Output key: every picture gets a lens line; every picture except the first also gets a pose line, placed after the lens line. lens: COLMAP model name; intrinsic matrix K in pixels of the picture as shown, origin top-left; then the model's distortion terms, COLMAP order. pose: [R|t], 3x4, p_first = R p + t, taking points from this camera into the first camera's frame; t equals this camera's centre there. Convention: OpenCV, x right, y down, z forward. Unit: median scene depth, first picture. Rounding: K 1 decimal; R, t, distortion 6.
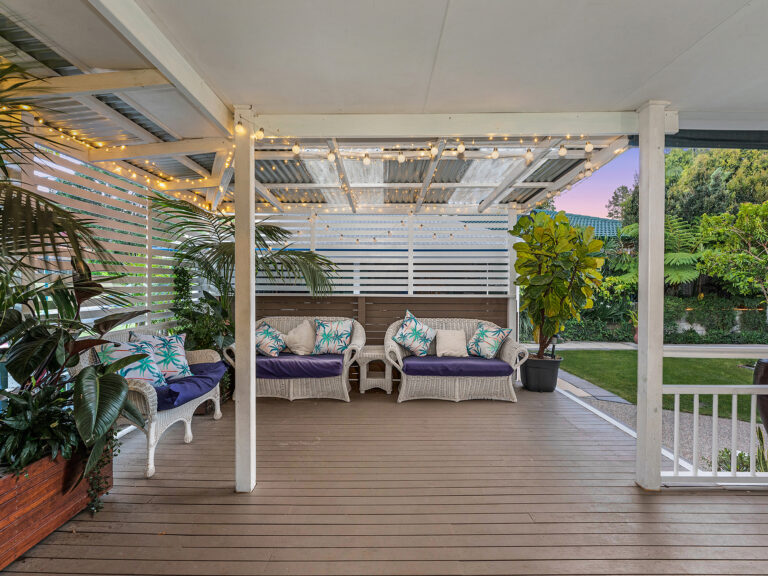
lens RADIAL K [[374.1, 0, 380.9], [0, 374.1, 288.9], [0, 0, 1]] dist [-0.002960, -0.001115]
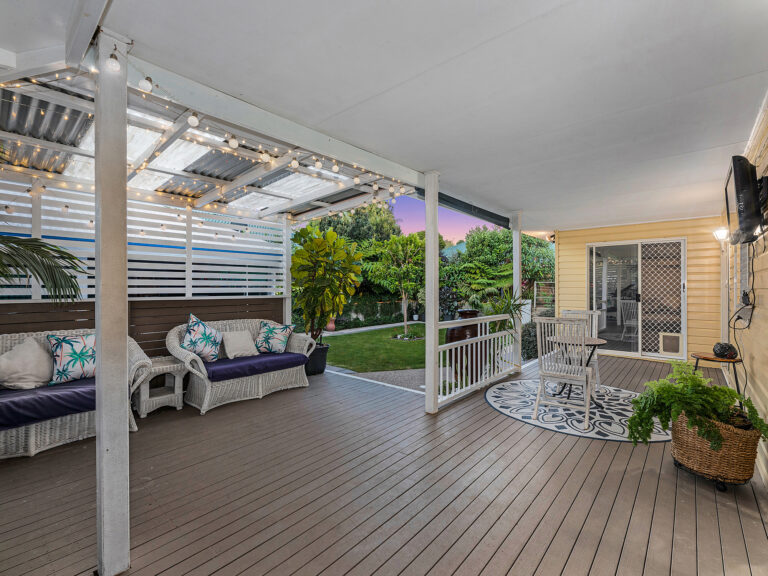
lens RADIAL K [[348.4, 0, 386.8], [0, 348.4, 289.0], [0, 0, 1]] dist [-0.004264, -0.000332]
pose [[0.652115, -0.006727, 0.758090, -0.261994], [0.012420, 0.999921, -0.001811, 0.003314], [-0.758018, 0.010597, 0.652147, 0.086258]]
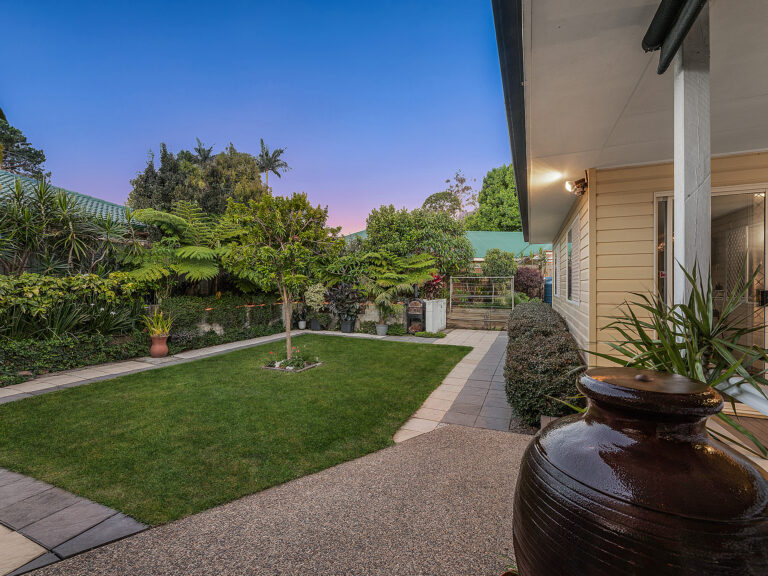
lens RADIAL K [[348.4, 0, 384.1], [0, 348.4, 288.2], [0, 0, 1]] dist [-0.004264, -0.000332]
pose [[0.375633, -0.011892, 0.926692, 0.440888], [0.016876, 0.999840, 0.005991, 0.009945], [-0.926615, 0.013388, 0.375774, 0.633869]]
